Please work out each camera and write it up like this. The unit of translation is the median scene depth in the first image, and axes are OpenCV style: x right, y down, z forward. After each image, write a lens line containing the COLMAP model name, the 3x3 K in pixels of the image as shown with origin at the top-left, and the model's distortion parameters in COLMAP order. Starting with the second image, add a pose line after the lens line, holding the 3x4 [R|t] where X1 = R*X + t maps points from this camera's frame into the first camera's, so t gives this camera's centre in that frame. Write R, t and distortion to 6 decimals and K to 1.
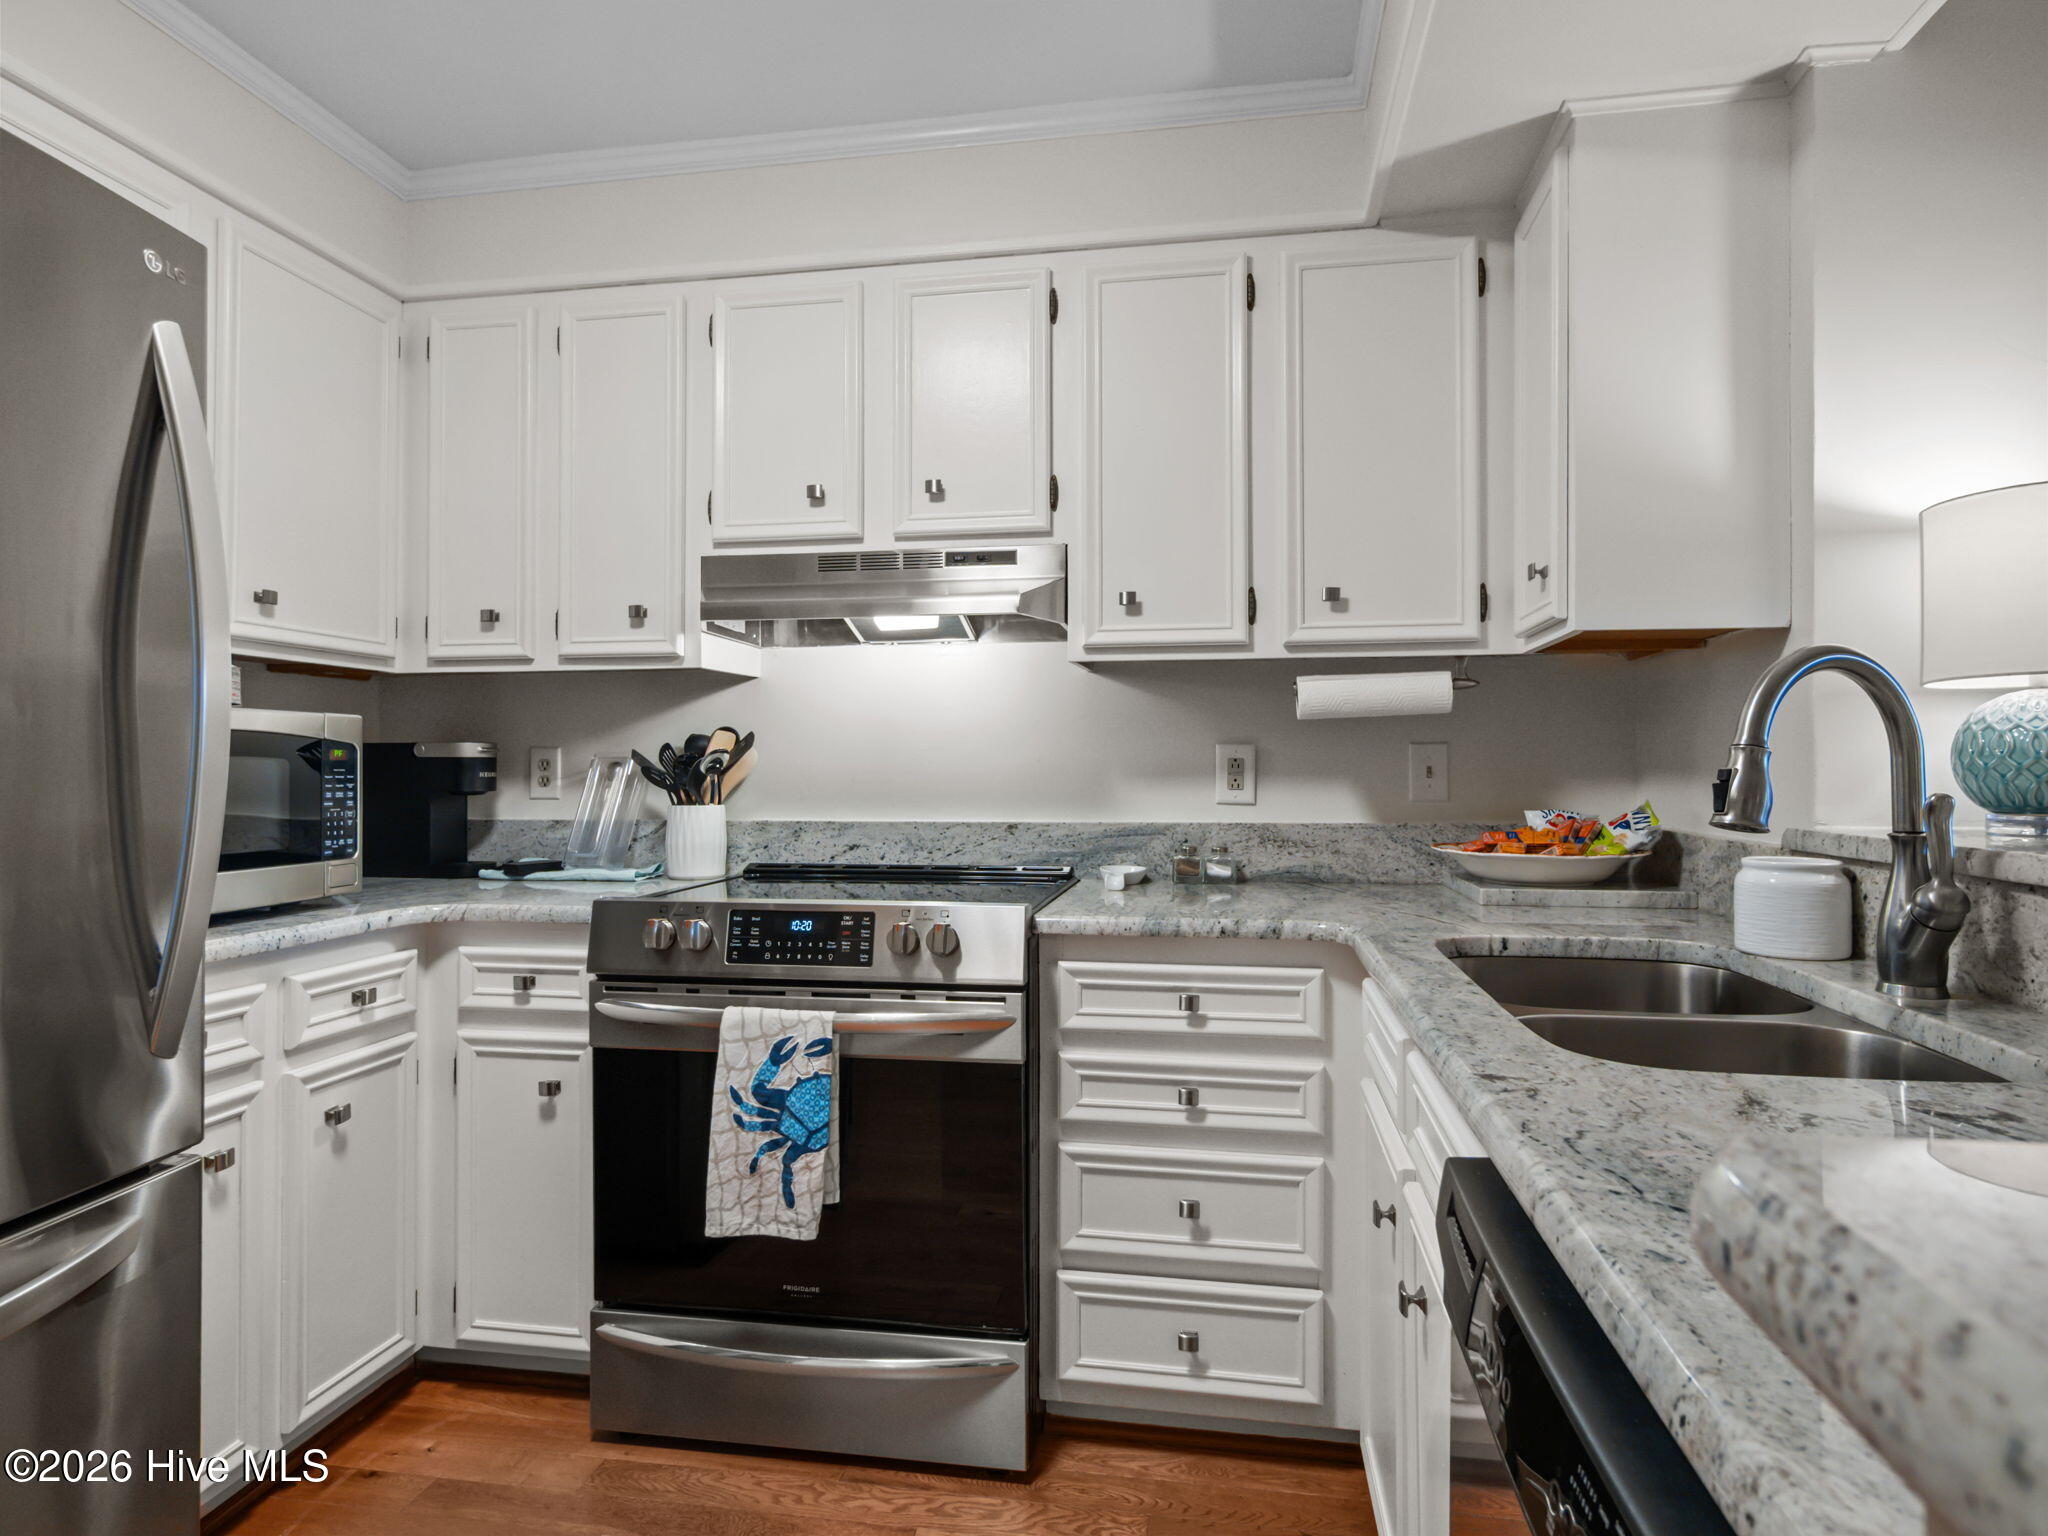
lens RADIAL K [[1154.2, 0, 1069.4], [0, 1154.2, 771.6], [0, 0, 1]] dist [0.004646, 0.000211]
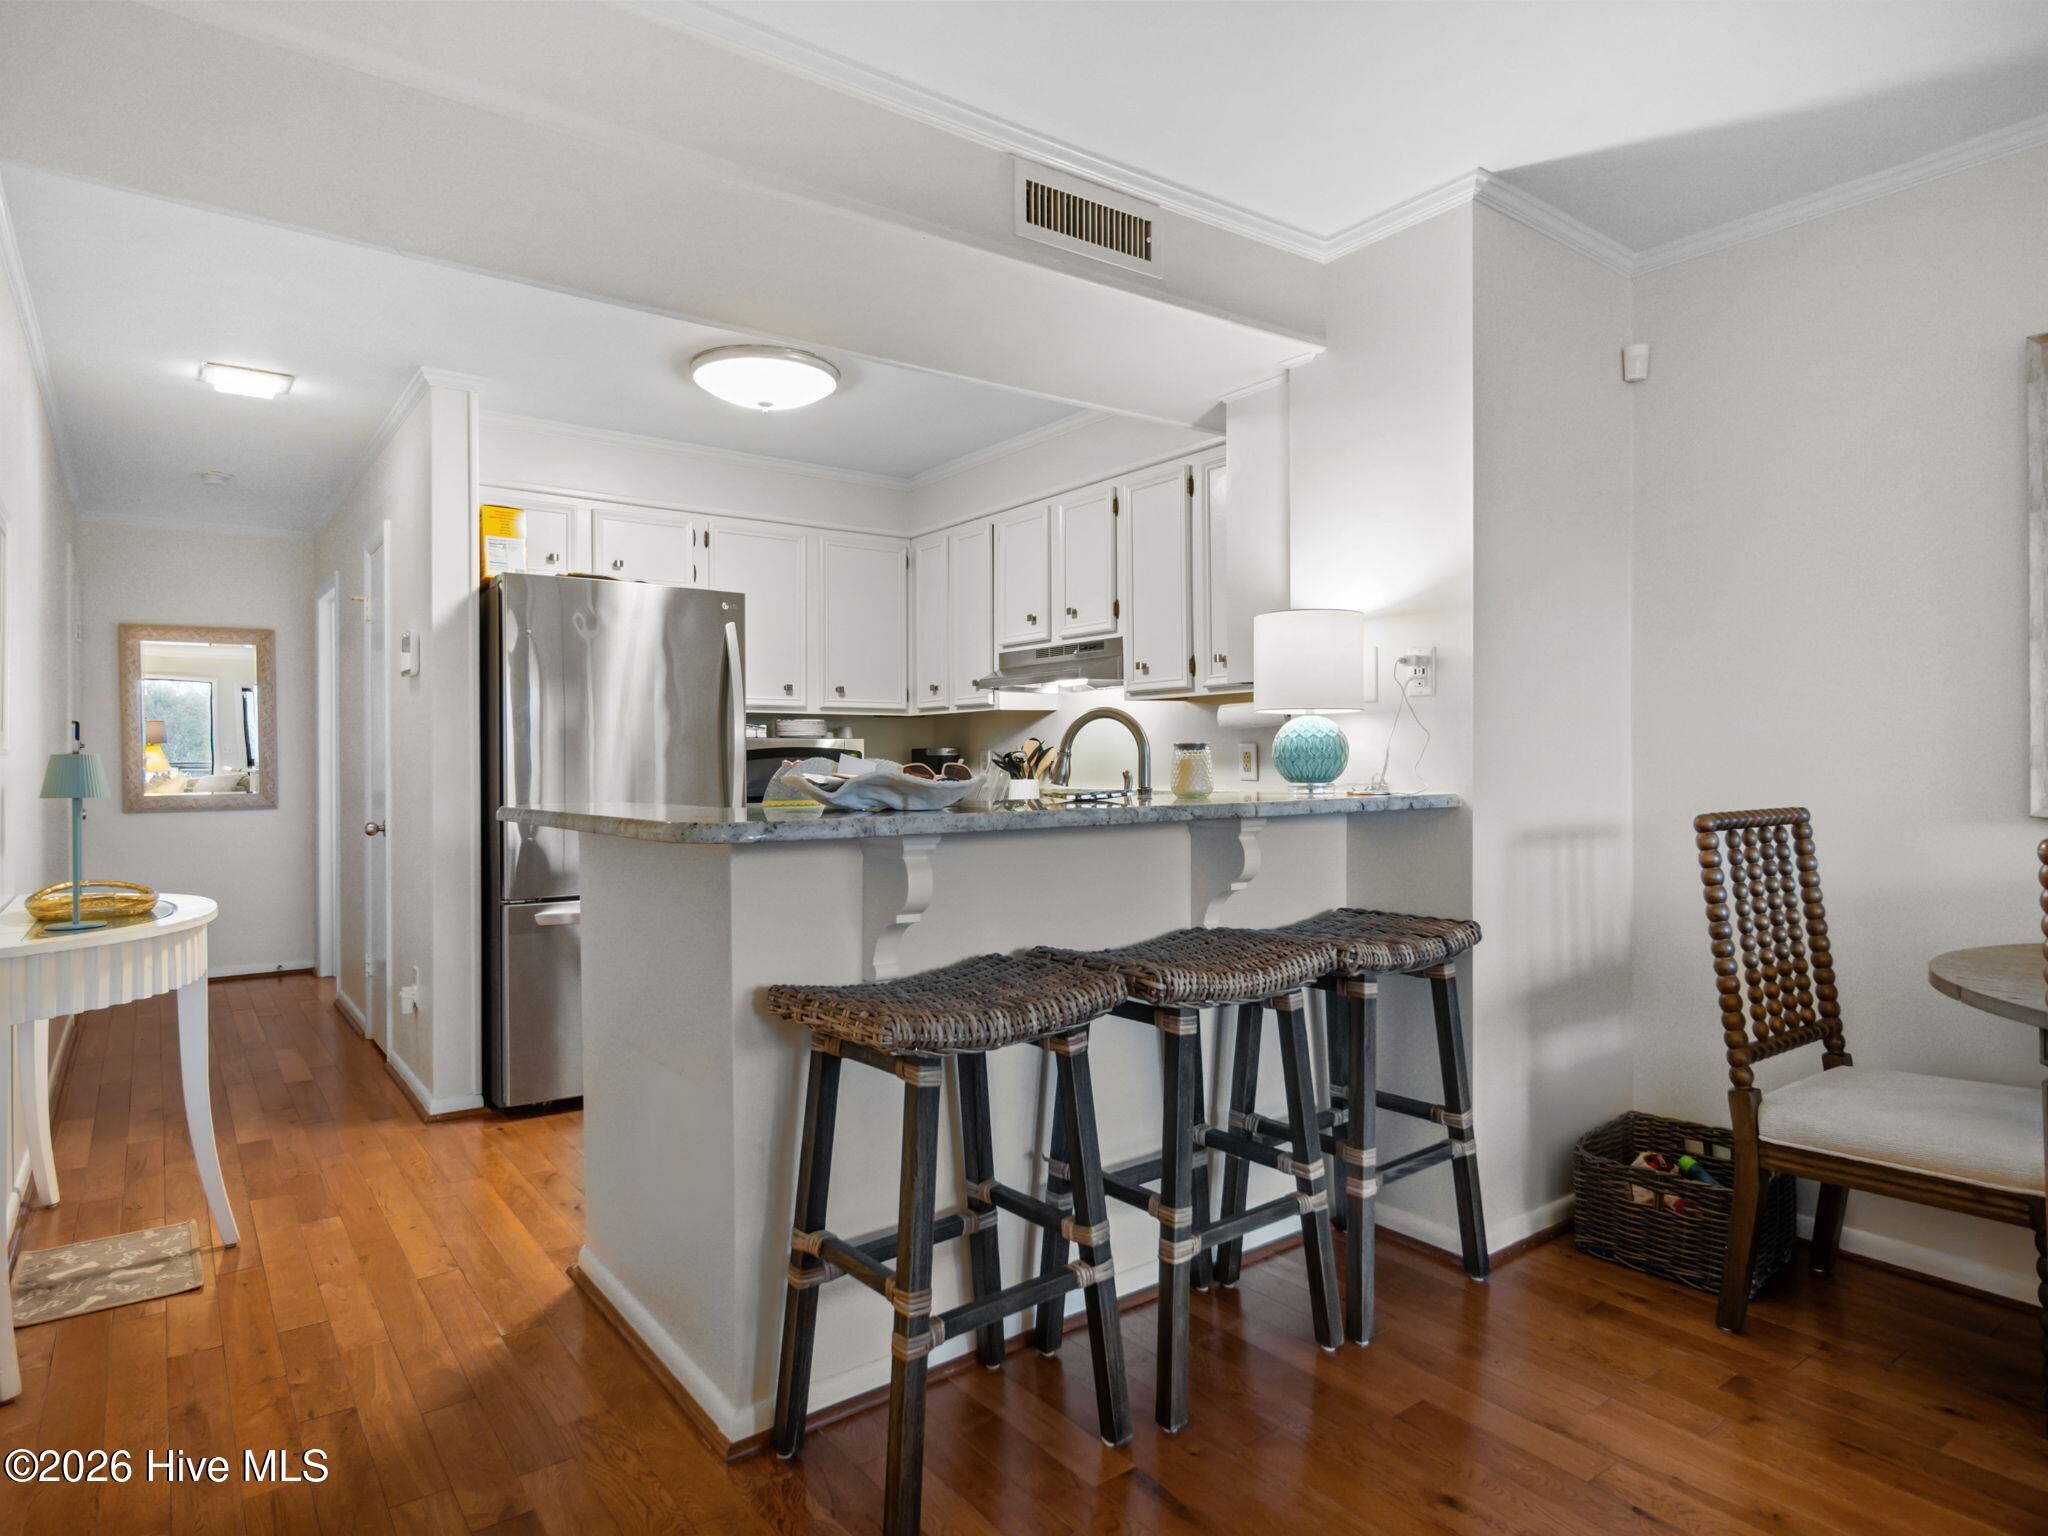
lens RADIAL K [[1163.1, 0, 1020.0], [0, 1163.1, 765.7], [0, 0, 1]] dist [-0.003447, 0.001877]
pose [[0.714721, -0.001512, -0.699408, 1.284732], [0.003241, 0.999994, 0.001150, 0.005017], [0.699402, -0.003089, 0.714722, -0.467666]]
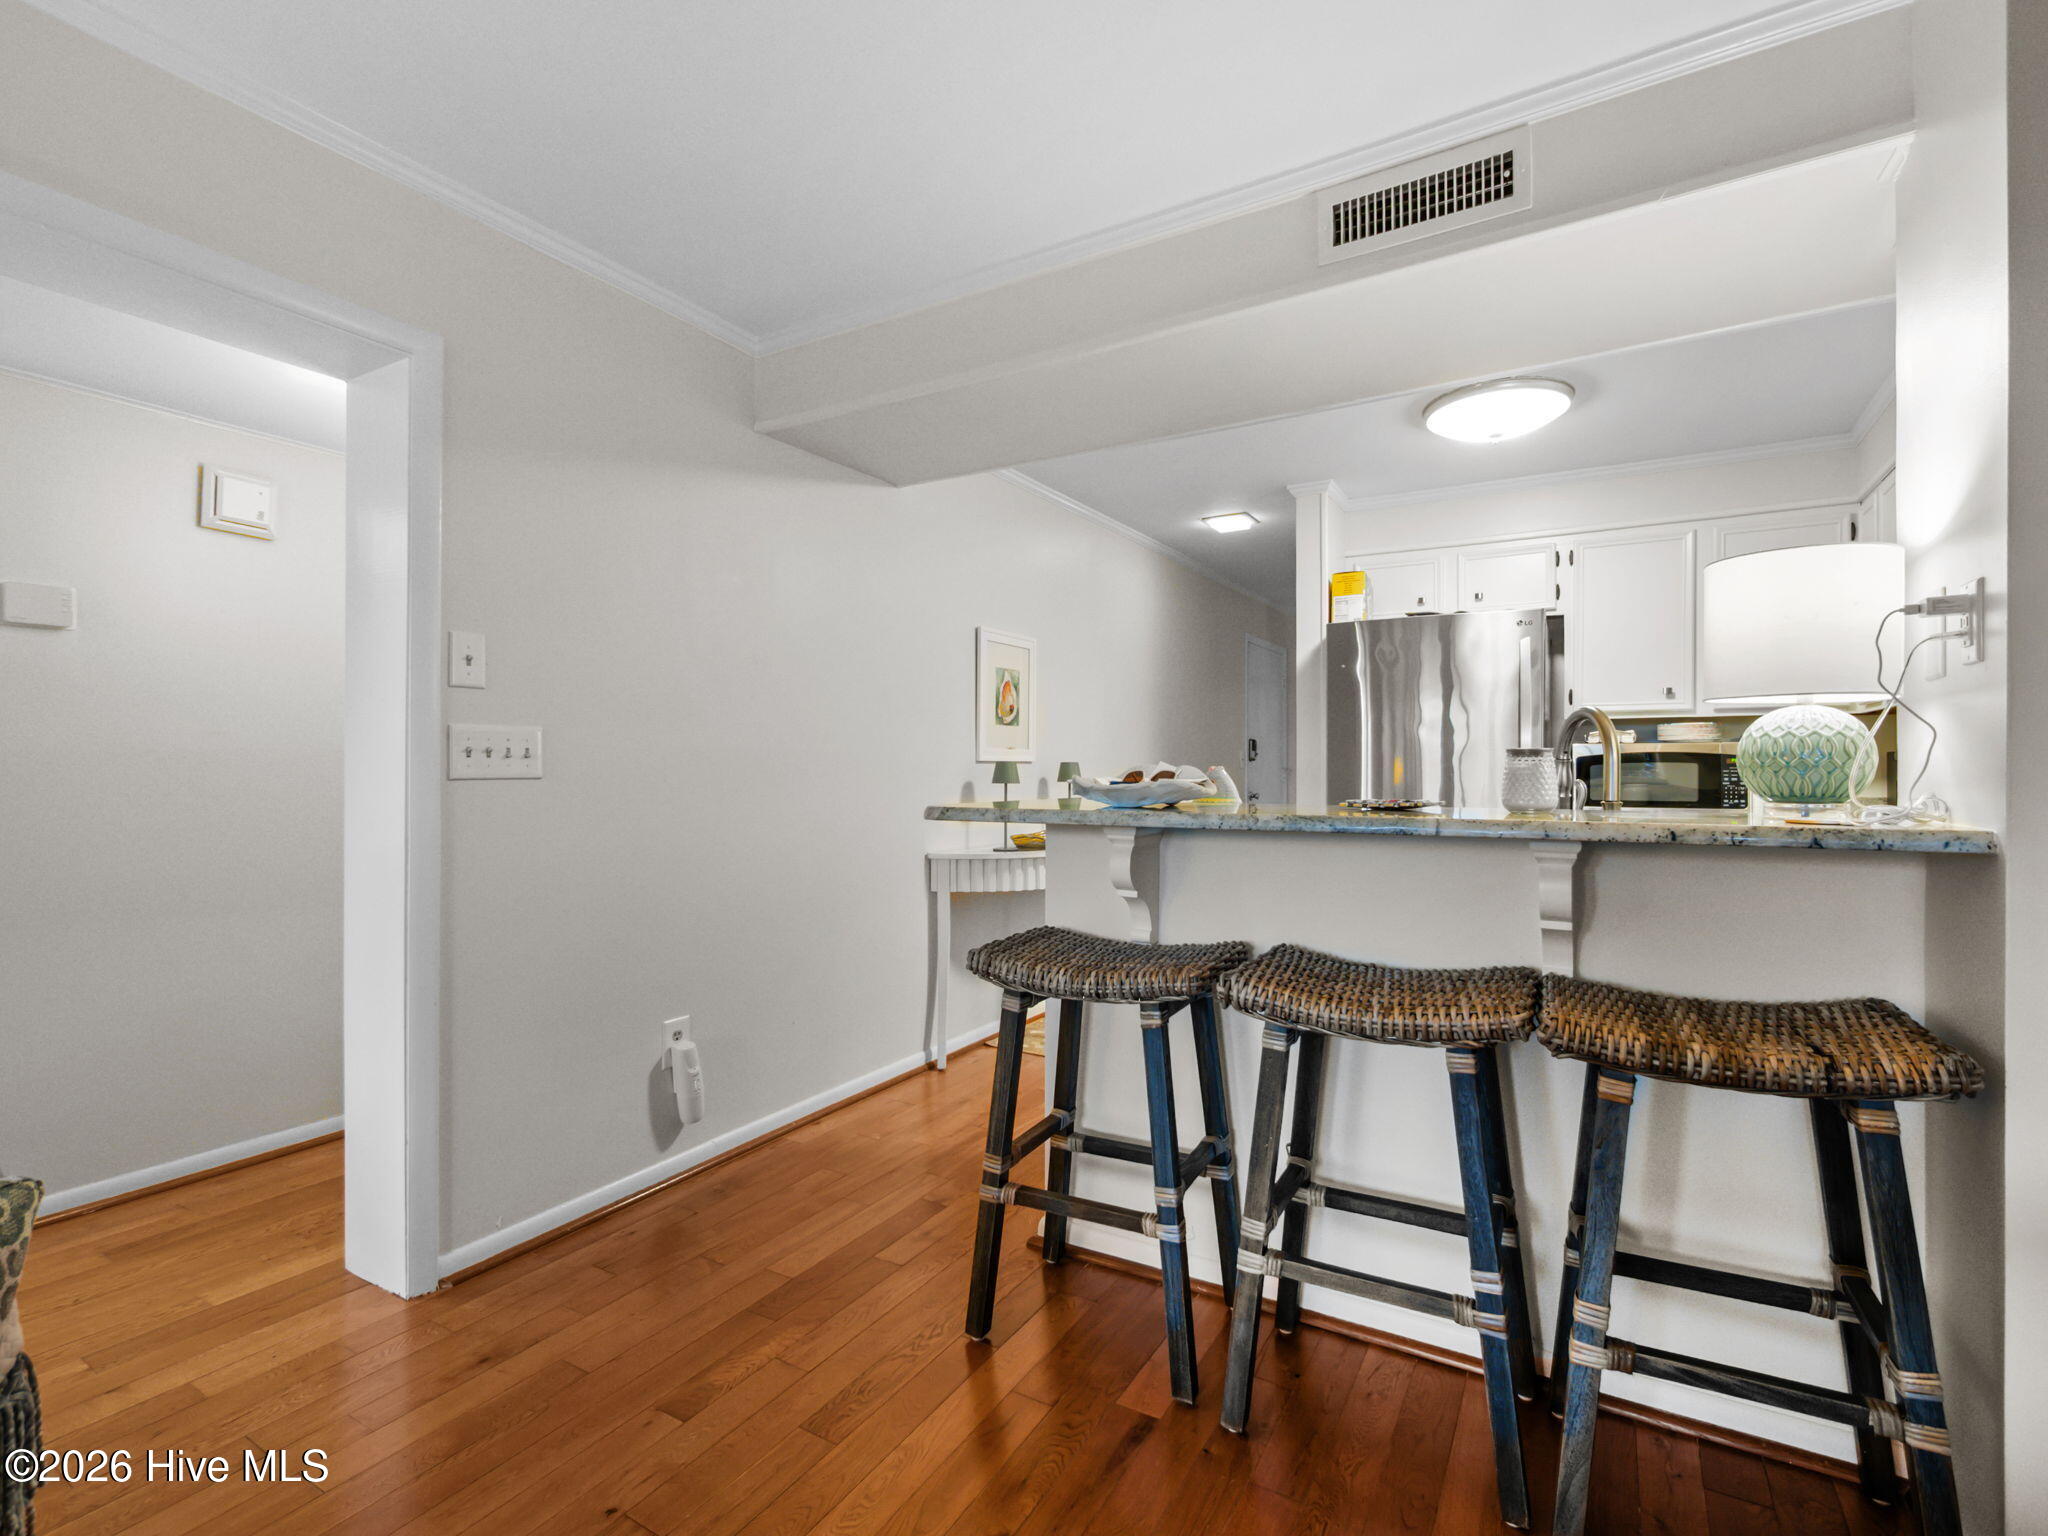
lens RADIAL K [[954.1, 0, 1040.0], [0, 954.1, 768.2], [0, 0, 1]] dist [-0.002168, -0.000439]
pose [[-0.363168, 0.000761, -0.931723, 1.504273], [-0.004267, 0.999988, 0.002480, 0.000462], [0.931714, 0.004877, -0.363161, 0.438763]]
